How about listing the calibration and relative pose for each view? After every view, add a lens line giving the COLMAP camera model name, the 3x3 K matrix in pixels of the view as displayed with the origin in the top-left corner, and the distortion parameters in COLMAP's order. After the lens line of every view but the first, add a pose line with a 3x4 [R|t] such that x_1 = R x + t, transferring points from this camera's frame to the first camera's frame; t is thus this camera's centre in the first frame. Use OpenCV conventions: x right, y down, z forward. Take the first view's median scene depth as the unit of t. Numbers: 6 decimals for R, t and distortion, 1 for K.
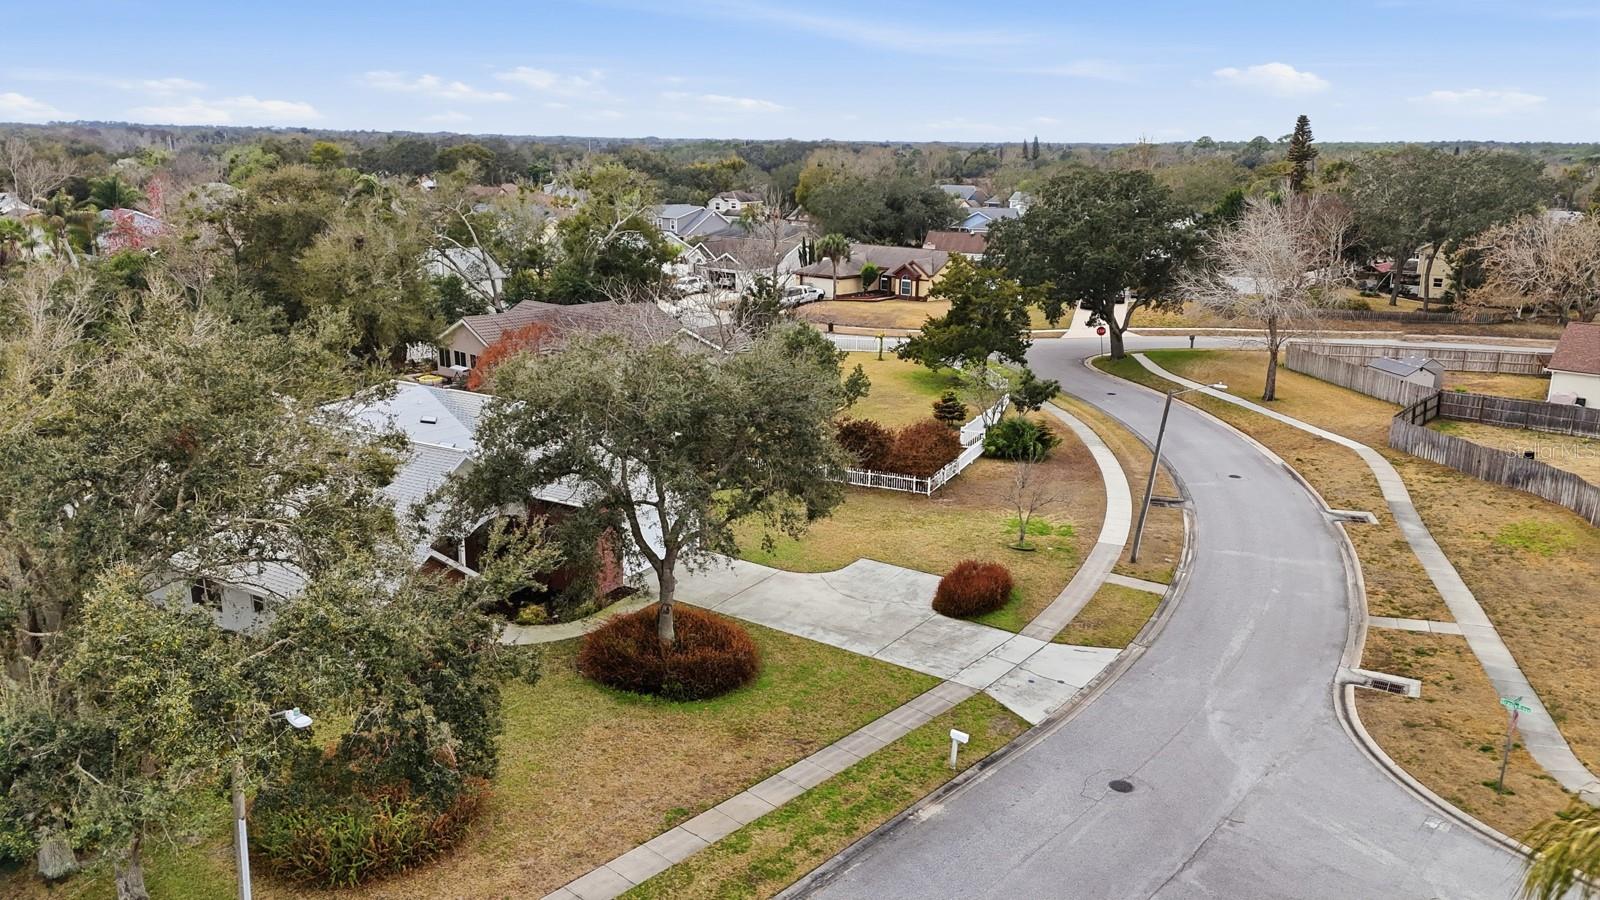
lens RADIAL K [[1171.4, 0, 809.2], [0, 1171.4, 454.7], [0, 0, 1]] dist [0.069599, -0.059431]
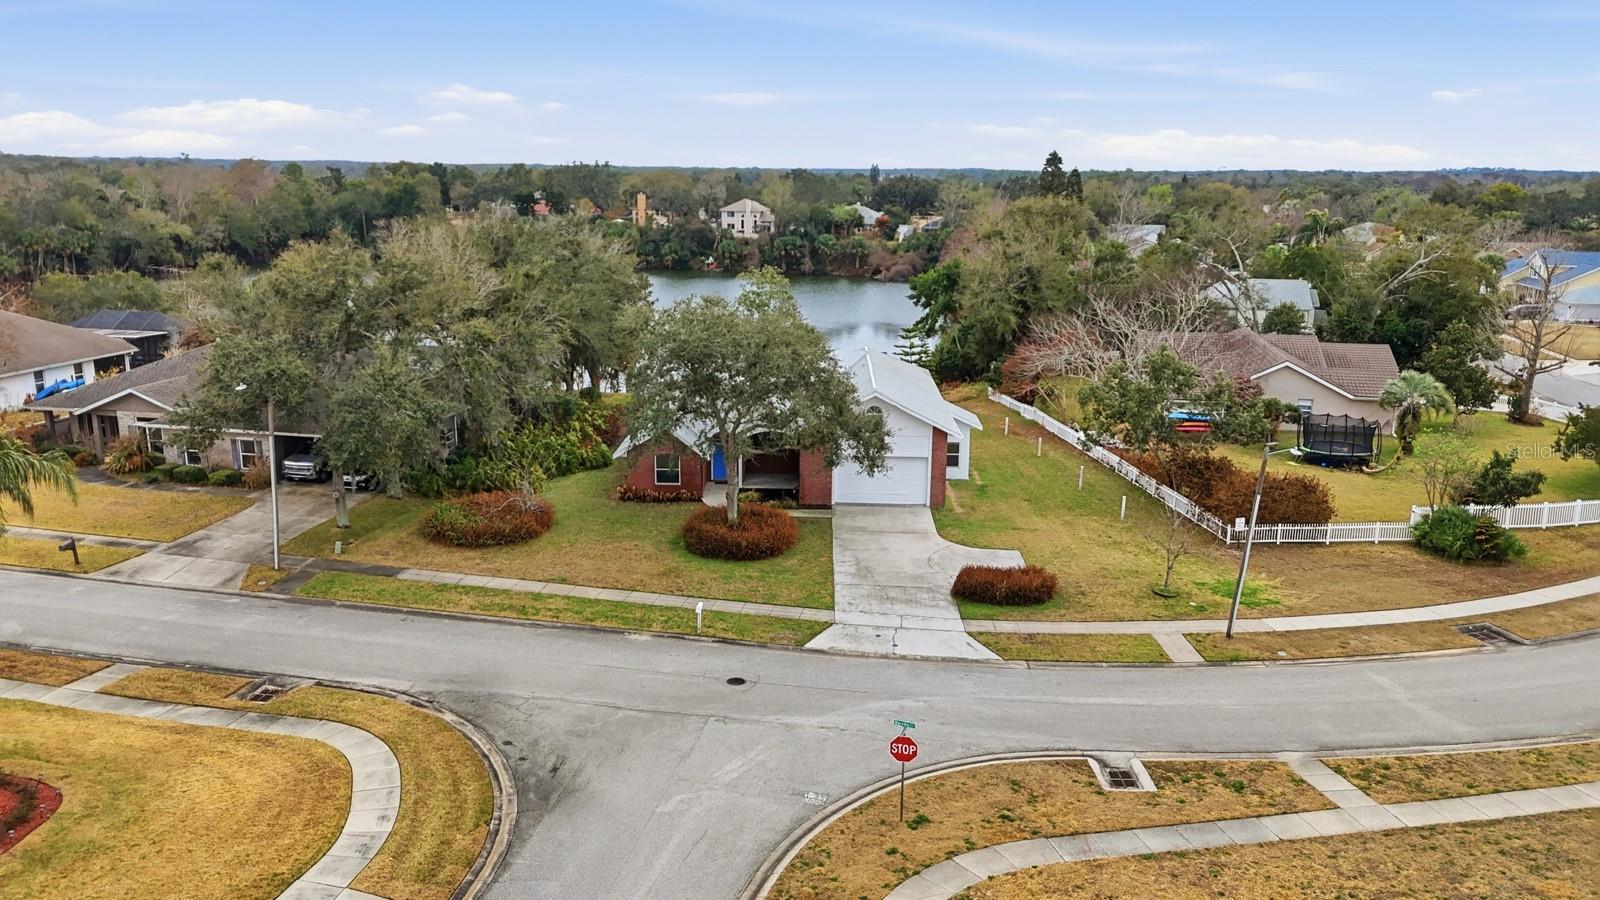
lens RADIAL K [[1171.4, 0, 808.6], [0, 1171.4, 450.1], [0, 0, 1]] dist [0.069599, -0.059431]
pose [[0.504074, 0.191409, -0.842183, 1.312376], [-0.224272, 0.970691, 0.086382, -0.080866], [0.834033, 0.145335, 0.532228, 0.374252]]
